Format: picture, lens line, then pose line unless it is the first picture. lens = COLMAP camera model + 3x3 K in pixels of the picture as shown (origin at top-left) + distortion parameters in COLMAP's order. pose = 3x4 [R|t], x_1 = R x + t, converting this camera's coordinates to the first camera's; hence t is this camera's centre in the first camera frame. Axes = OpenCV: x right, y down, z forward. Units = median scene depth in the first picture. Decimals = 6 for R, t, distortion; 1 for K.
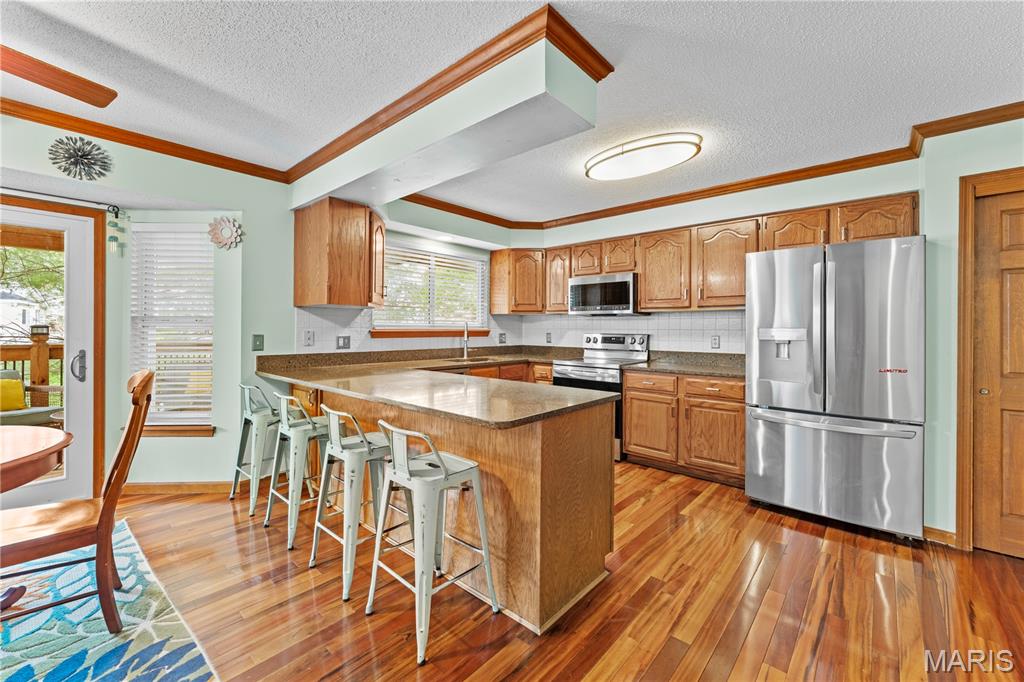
lens RADIAL K [[417.2, 0, 511.7], [0, 417.2, 329.2], [0, 0, 1]] dist [-0.003666, 0.000675]
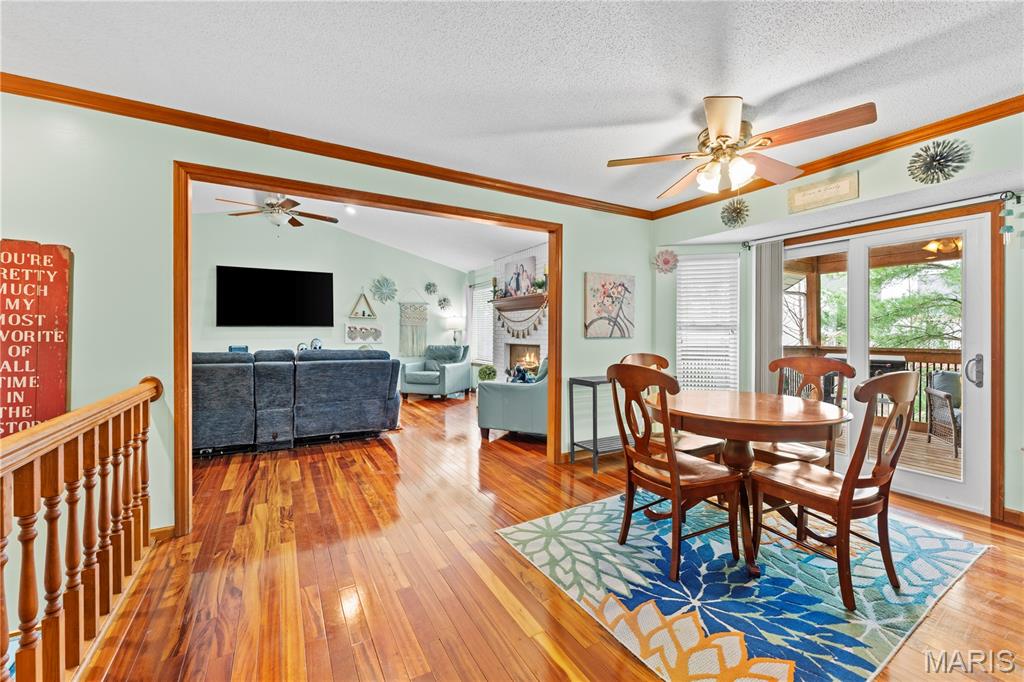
lens RADIAL K [[417.2, 0, 519.0], [0, 417.2, 337.2], [0, 0, 1]] dist [-0.003666, 0.000675]
pose [[-0.319361, 0.001359, -0.947632, 0.192254], [-0.007199, 0.999967, 0.003860, 0.014122], [0.947606, 0.008055, -0.319340, 0.292550]]
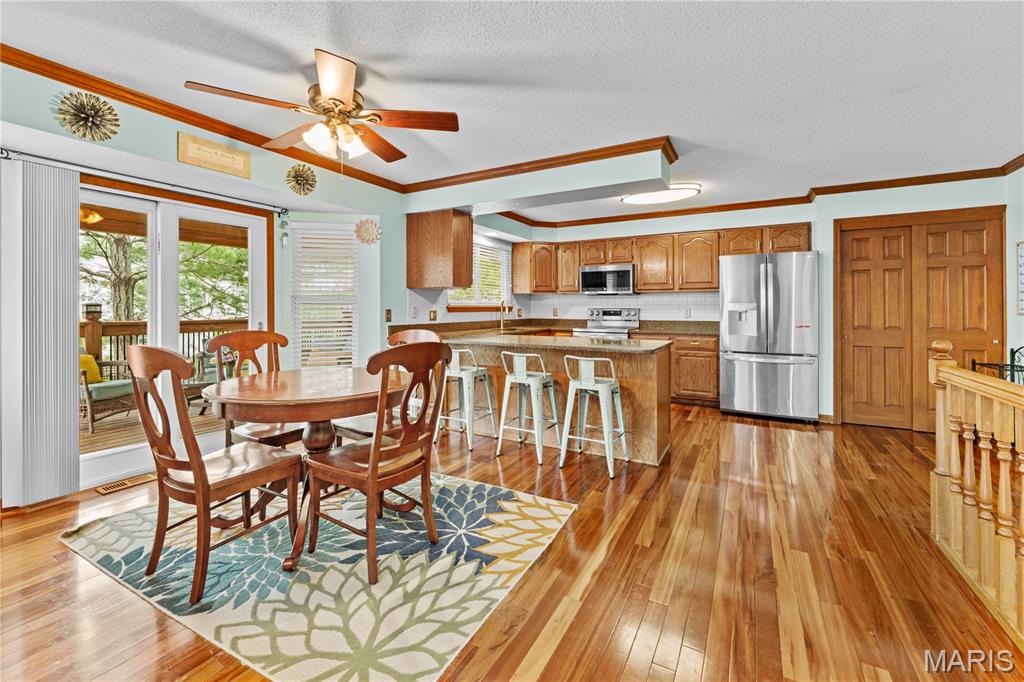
lens RADIAL K [[417.2, 0, 512.7], [0, 417.2, 307.1], [0, 0, 1]] dist [-0.003666, 0.000675]
pose [[0.978956, -0.004903, 0.204011, -0.507634], [0.005126, 0.999987, -0.000565, 0.008380], [-0.204006, 0.001599, 0.978968, -0.375247]]
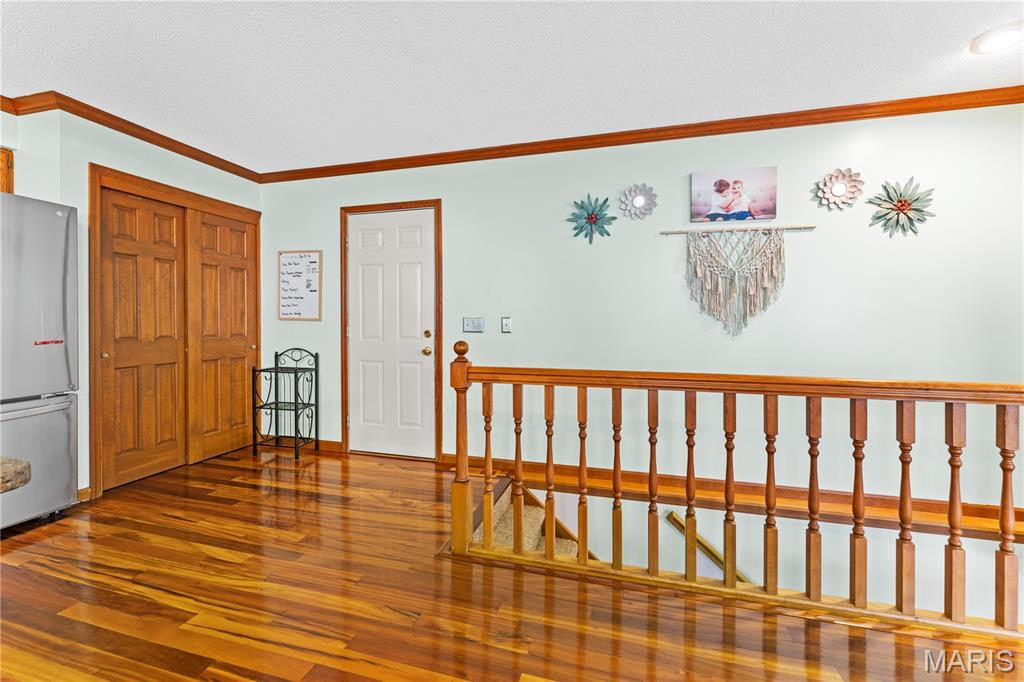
lens RADIAL K [[417.2, 0, 513.5], [0, 417.2, 326.9], [0, 0, 1]] dist [-0.003666, 0.000675]
pose [[-0.439672, -0.018038, 0.897977, -0.305839], [-0.007155, 0.999837, 0.016581, 0.031355], [-0.898130, 0.000865, -0.439730, 0.356207]]
